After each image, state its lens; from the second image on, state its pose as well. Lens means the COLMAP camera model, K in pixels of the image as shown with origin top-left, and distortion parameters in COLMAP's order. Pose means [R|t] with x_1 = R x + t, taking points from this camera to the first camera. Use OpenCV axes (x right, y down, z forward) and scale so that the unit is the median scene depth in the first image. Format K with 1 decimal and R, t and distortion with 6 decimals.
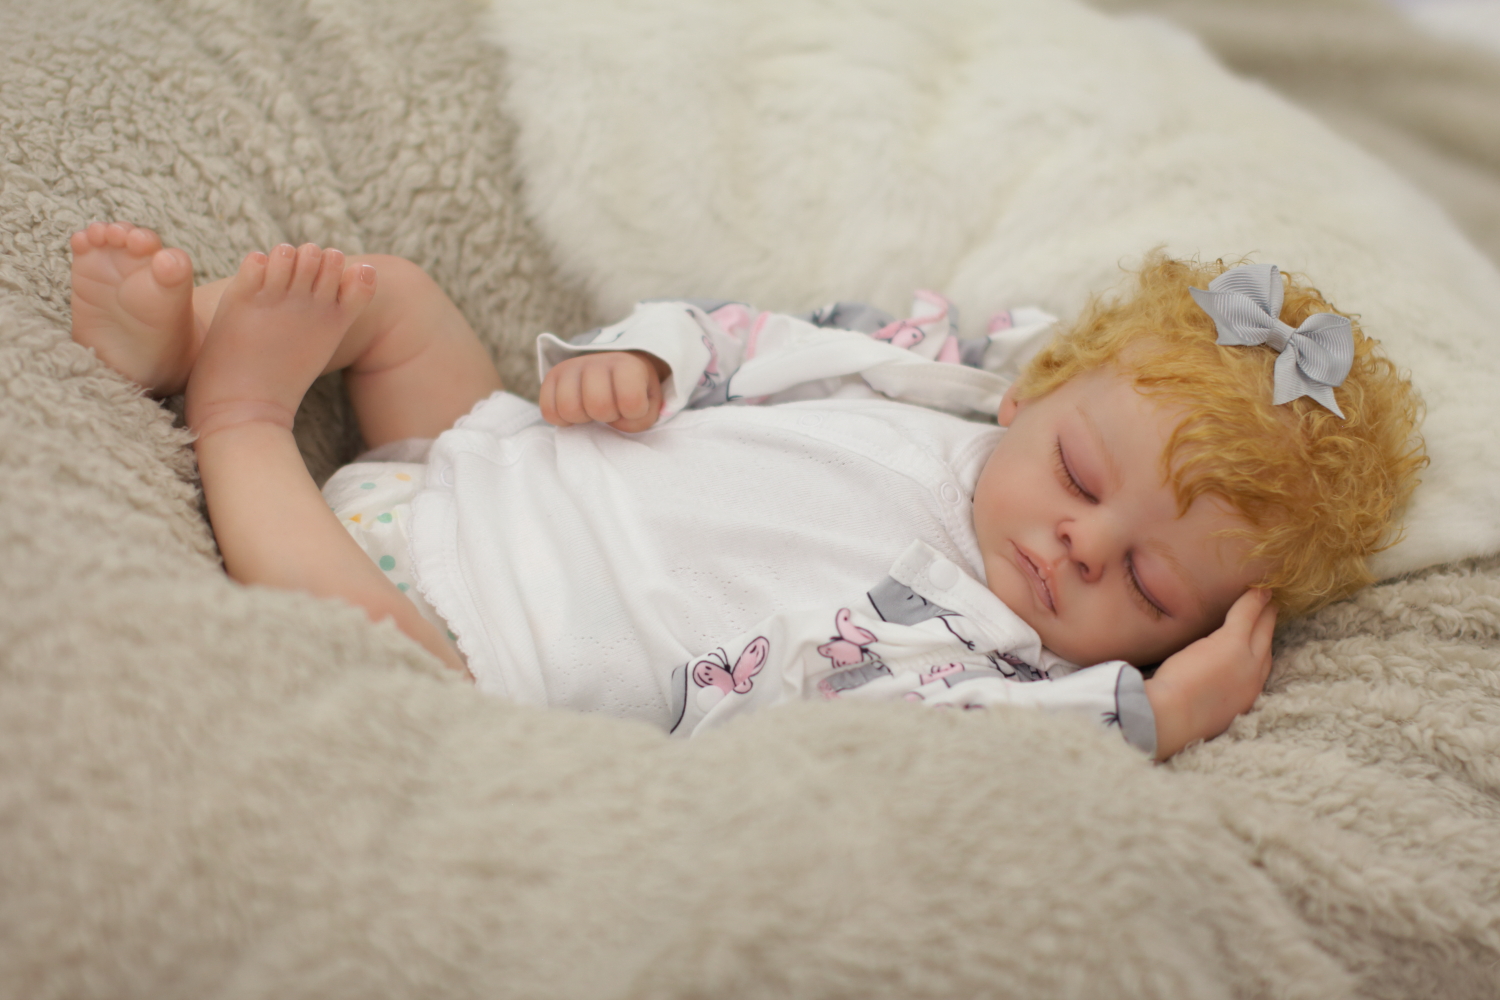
lens RADIAL K [[3438.0, 0, 745.9], [0, 3438.0, 494.1], [0, 0, 1]] dist [-0.166857, 0.000000]
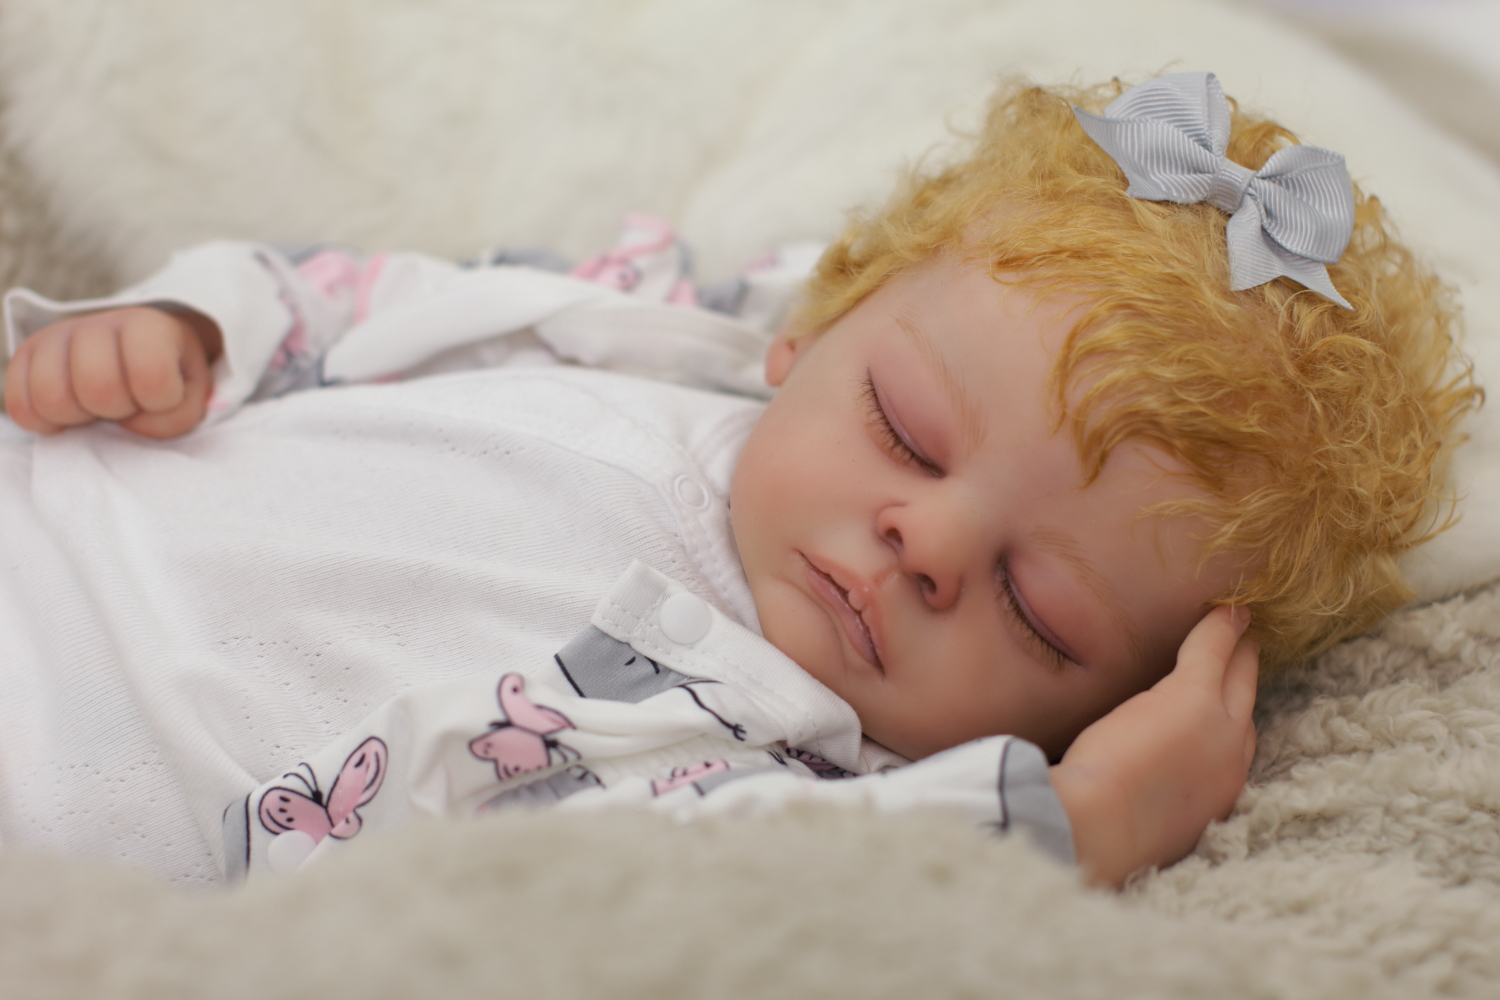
lens RADIAL K [[3438.0, 0, 758.9], [0, 3438.0, 492.5], [0, 0, 1]] dist [-0.166857, 0.000000]
pose [[0.996137, -0.050355, 0.071947, 0.029498], [0.057892, 0.992589, -0.106843, 0.065722], [-0.066034, 0.110595, 0.991669, 0.425763]]
